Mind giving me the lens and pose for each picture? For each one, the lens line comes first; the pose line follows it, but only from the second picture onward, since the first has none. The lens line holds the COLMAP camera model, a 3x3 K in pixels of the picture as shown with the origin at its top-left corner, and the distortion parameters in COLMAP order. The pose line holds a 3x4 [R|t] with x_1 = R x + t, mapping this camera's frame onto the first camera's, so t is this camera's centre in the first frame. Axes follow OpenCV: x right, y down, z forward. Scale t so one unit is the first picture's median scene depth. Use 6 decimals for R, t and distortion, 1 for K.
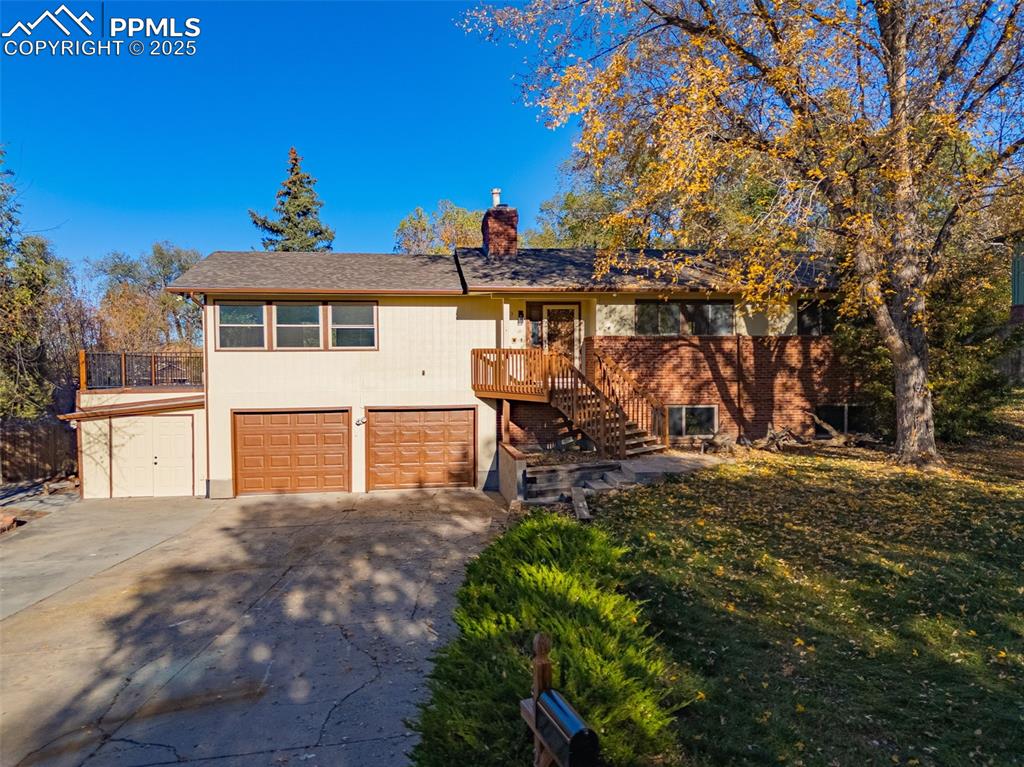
lens RADIAL K [[731.8, 0, 511.1], [0, 731.8, 389.9], [0, 0, 1]] dist [0.083730, -0.015182]
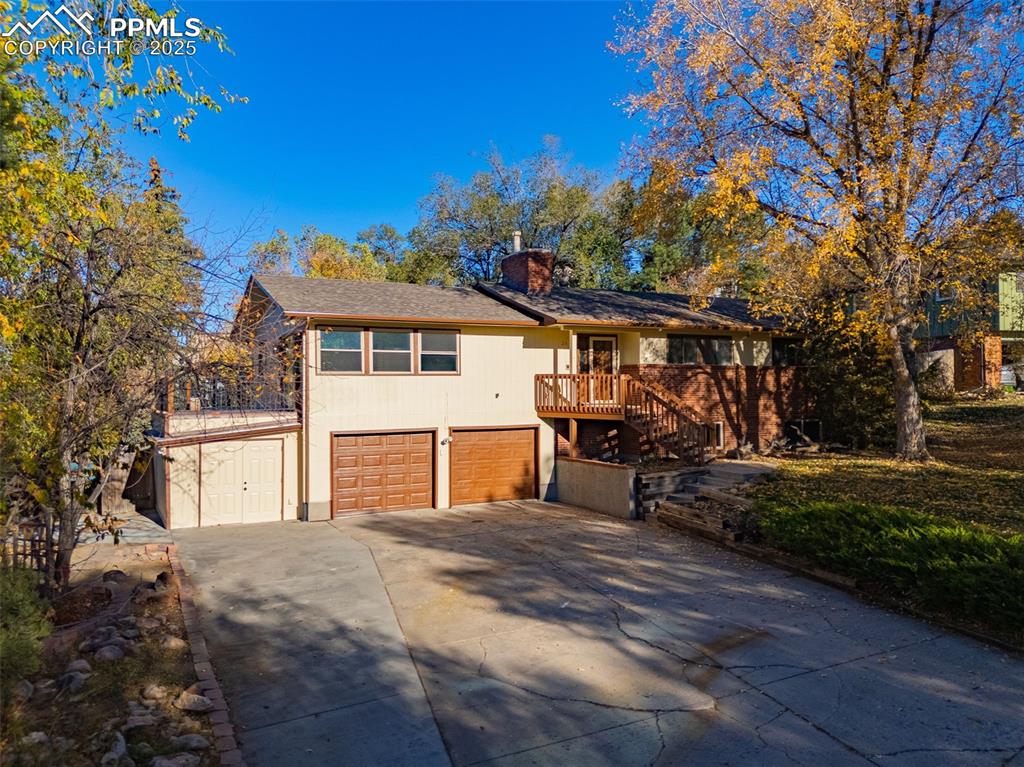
lens RADIAL K [[731.8, 0, 509.1], [0, 731.8, 382.0], [0, 0, 1]] dist [0.083730, -0.015182]
pose [[0.941975, 0.004446, 0.335653, -0.473402], [0.012443, 0.998763, -0.048150, 0.009058], [-0.335452, 0.049532, 0.940754, -0.037261]]
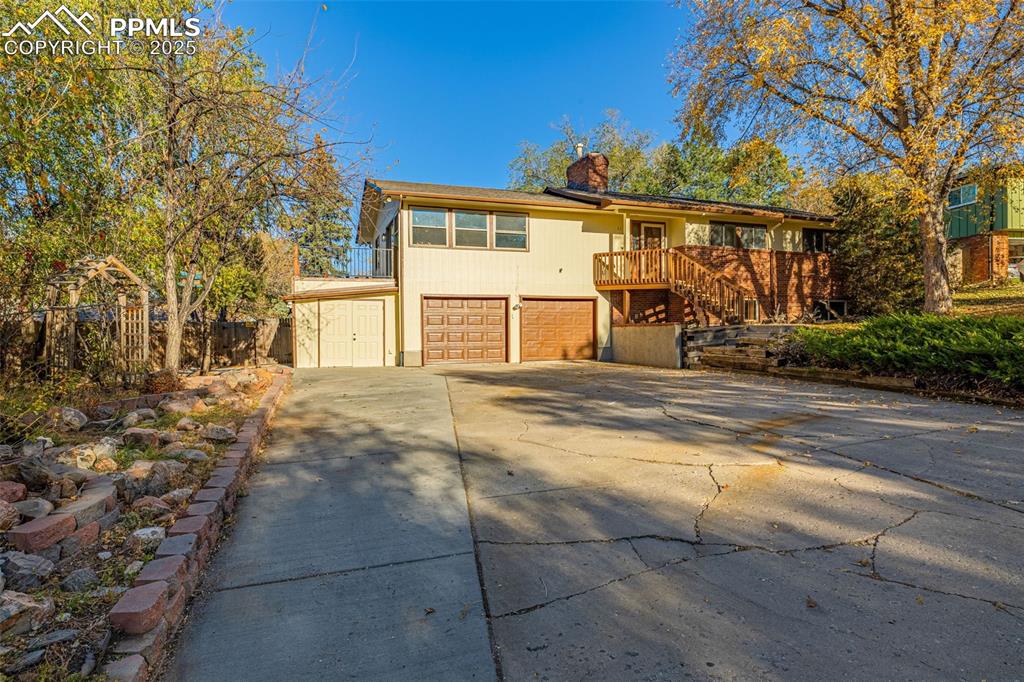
lens RADIAL K [[534.1, 0, 509.5], [0, 534.1, 339.9], [0, 0, 1]] dist [0.000977, 0.002849]
pose [[0.978703, -0.003921, 0.205245, -0.405233], [0.007219, 0.999857, -0.015321, 0.113450], [-0.205156, 0.016476, 0.978591, 0.096226]]
